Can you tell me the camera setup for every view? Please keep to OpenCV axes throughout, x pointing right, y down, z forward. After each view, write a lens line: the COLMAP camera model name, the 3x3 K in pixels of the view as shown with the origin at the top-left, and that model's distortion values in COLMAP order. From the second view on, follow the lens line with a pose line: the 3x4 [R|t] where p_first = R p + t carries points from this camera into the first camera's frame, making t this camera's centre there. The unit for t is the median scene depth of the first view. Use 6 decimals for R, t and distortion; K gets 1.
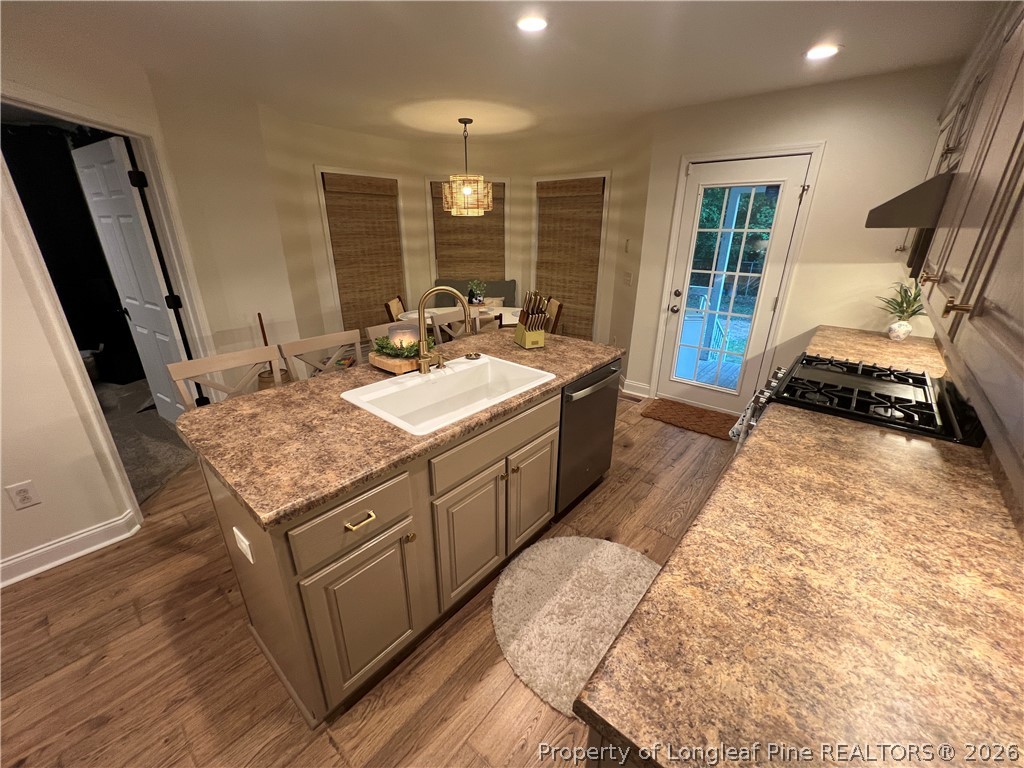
lens RADIAL K [[411.2, 0, 513.4], [0, 411.2, 384.6], [0, 0, 1]] dist [0.000381, -0.000266]
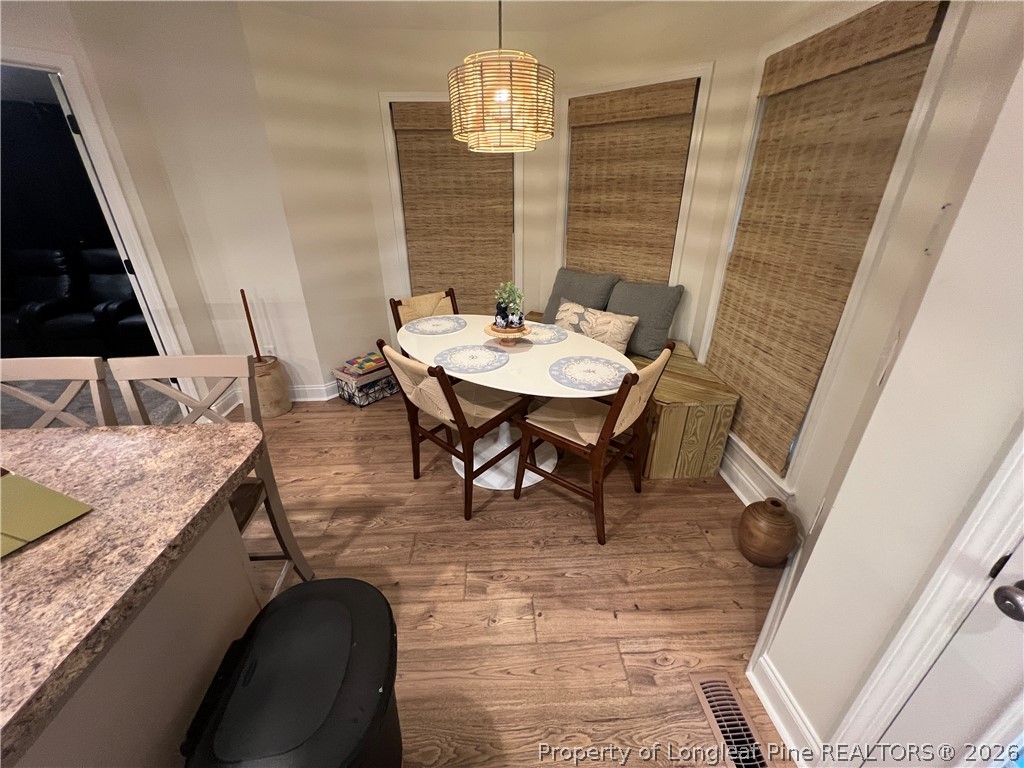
lens RADIAL K [[411.2, 0, 513.0], [0, 411.2, 386.0], [0, 0, 1]] dist [0.000381, -0.000266]
pose [[0.685955, 0.304065, -0.661067, 0.335420], [-0.253203, 0.951471, 0.174903, -0.254676], [0.682168, 0.047409, 0.729657, 0.727707]]
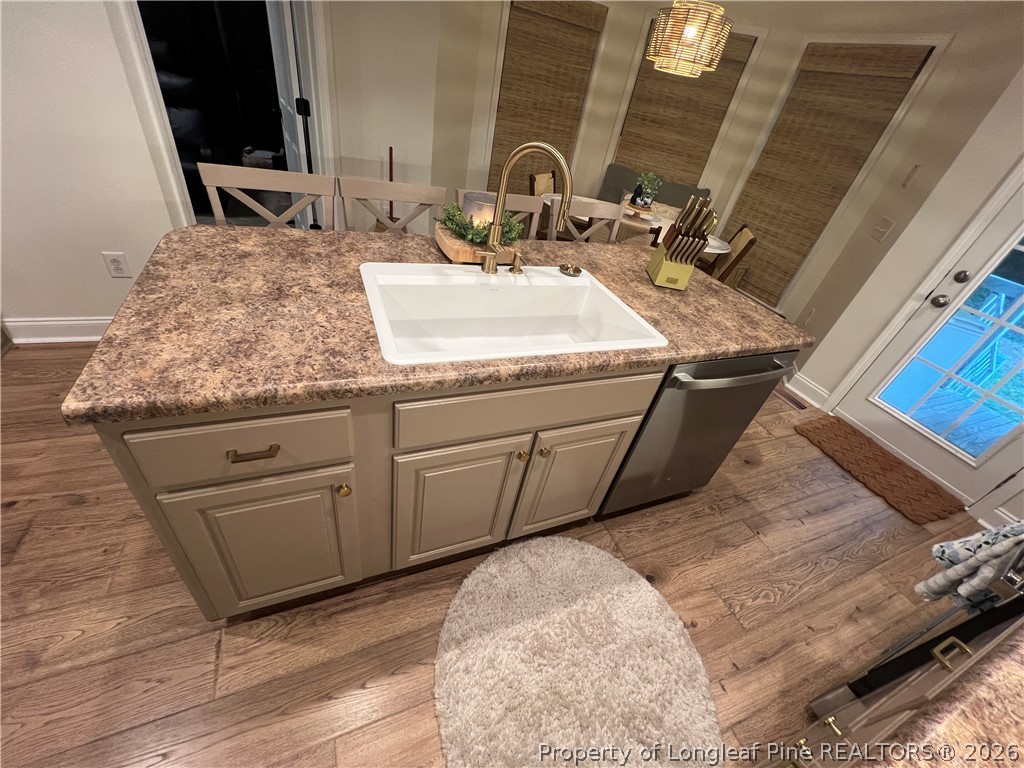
lens RADIAL K [[411.2, 0, 512.6], [0, 411.2, 386.5], [0, 0, 1]] dist [0.000381, -0.000266]
pose [[0.876673, 0.393960, -0.276115, 0.053146], [-0.320310, 0.906217, 0.275995, -0.032981], [0.358951, -0.153515, 0.920645, 0.187806]]
